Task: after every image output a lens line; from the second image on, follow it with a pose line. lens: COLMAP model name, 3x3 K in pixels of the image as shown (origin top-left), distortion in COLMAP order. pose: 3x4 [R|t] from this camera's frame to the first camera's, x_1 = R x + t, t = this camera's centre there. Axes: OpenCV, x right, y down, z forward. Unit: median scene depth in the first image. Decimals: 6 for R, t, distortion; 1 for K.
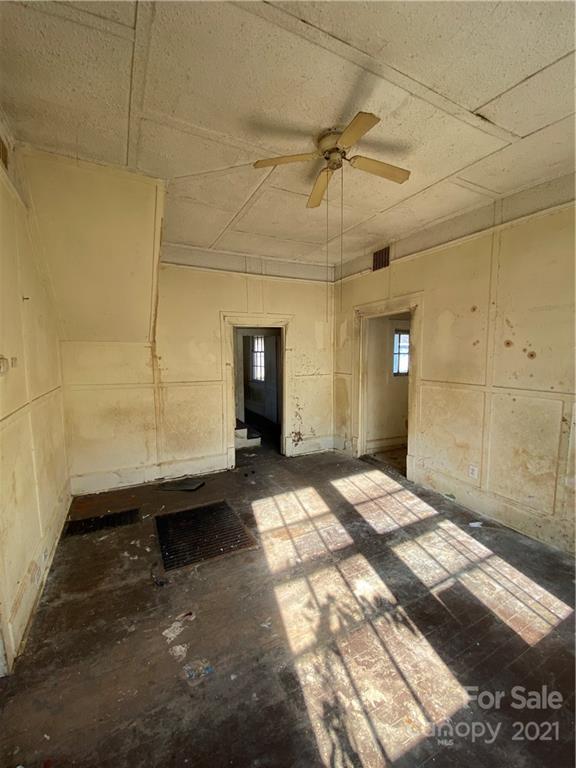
lens RADIAL K [[311.6, 0, 288.4], [0, 311.6, 382.4], [0, 0, 1]] dist [0.022964, -0.021437]
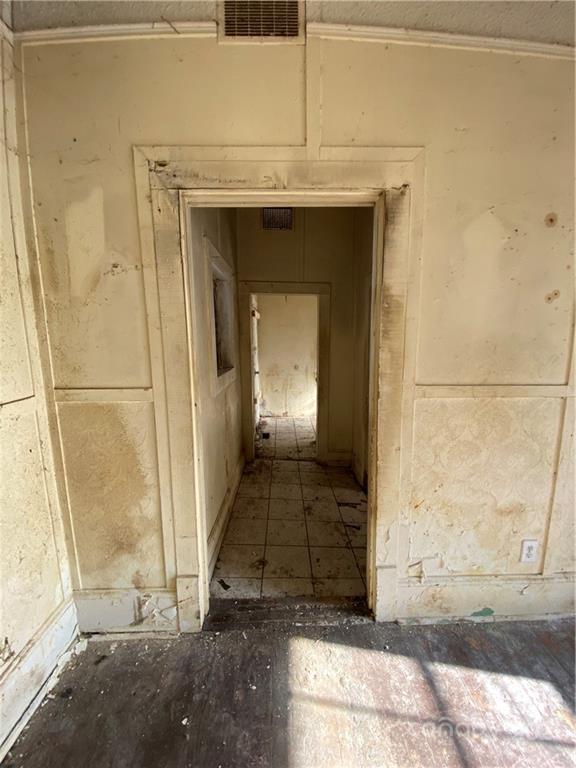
lens RADIAL K [[311.6, 0, 288.4], [0, 311.6, 382.4], [0, 0, 1]] dist [0.022964, -0.021437]
pose [[0.439379, -0.132055, 0.888542, -0.007227], [0.083030, 0.990872, 0.106206, -0.080426], [-0.894456, 0.027111, 0.446333, 1.139385]]
